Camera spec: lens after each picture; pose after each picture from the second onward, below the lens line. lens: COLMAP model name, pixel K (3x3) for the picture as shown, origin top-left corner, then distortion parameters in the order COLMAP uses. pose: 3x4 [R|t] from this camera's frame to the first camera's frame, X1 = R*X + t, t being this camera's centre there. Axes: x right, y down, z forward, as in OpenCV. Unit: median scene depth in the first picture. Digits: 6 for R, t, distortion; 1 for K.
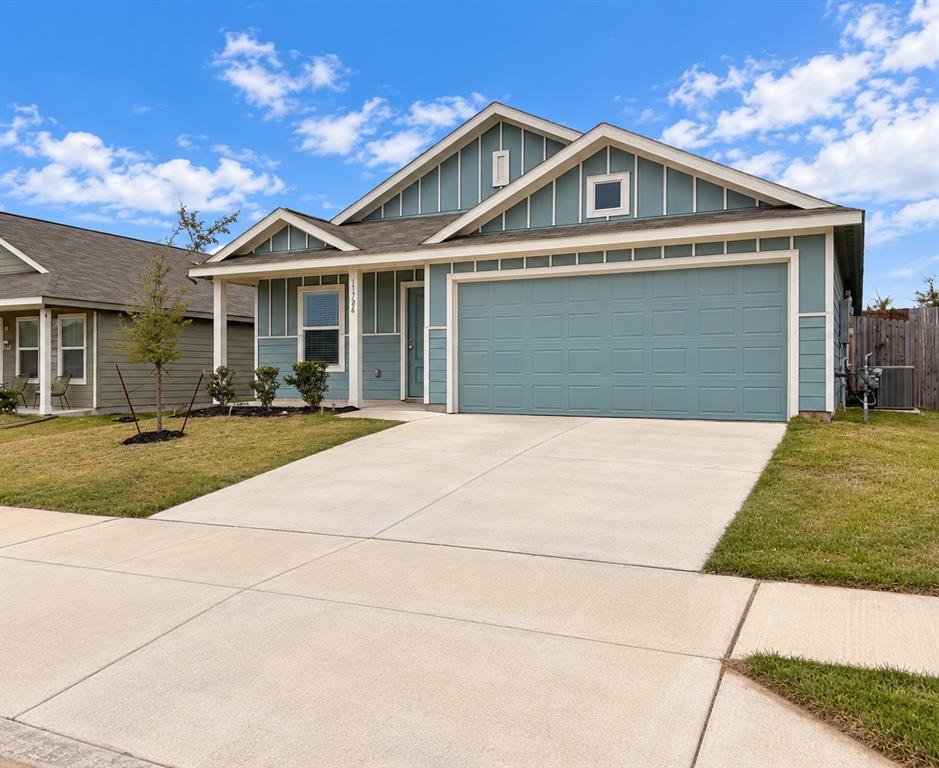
lens RADIAL K [[724.5, 0, 469.5], [0, 724.5, 384.0], [0, 0, 1]] dist [0.040553, 0.001069]
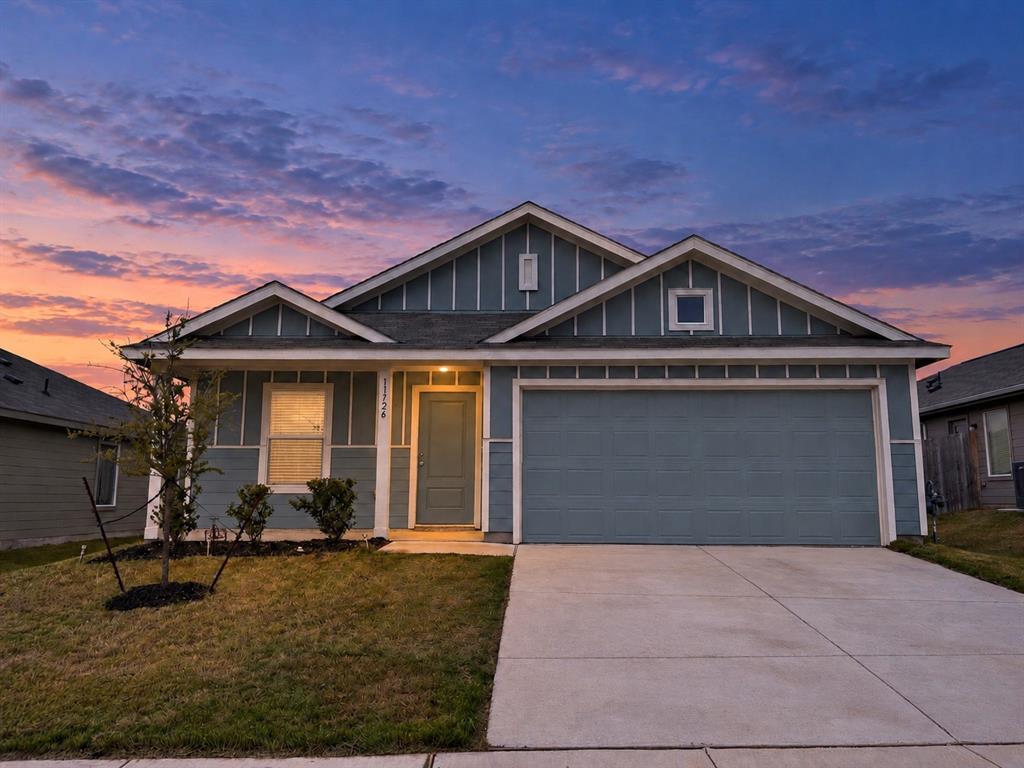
lens RADIAL K [[701.8, 0, 512.0], [0, 701.8, 384.0], [0, 0, 1]] dist [0.049245, -0.000563]
pose [[0.913929, 0.063478, 0.400879, -0.378193], [0.003449, 0.986444, -0.164062, -0.008097], [-0.405859, 0.151324, 0.901321, 0.255778]]
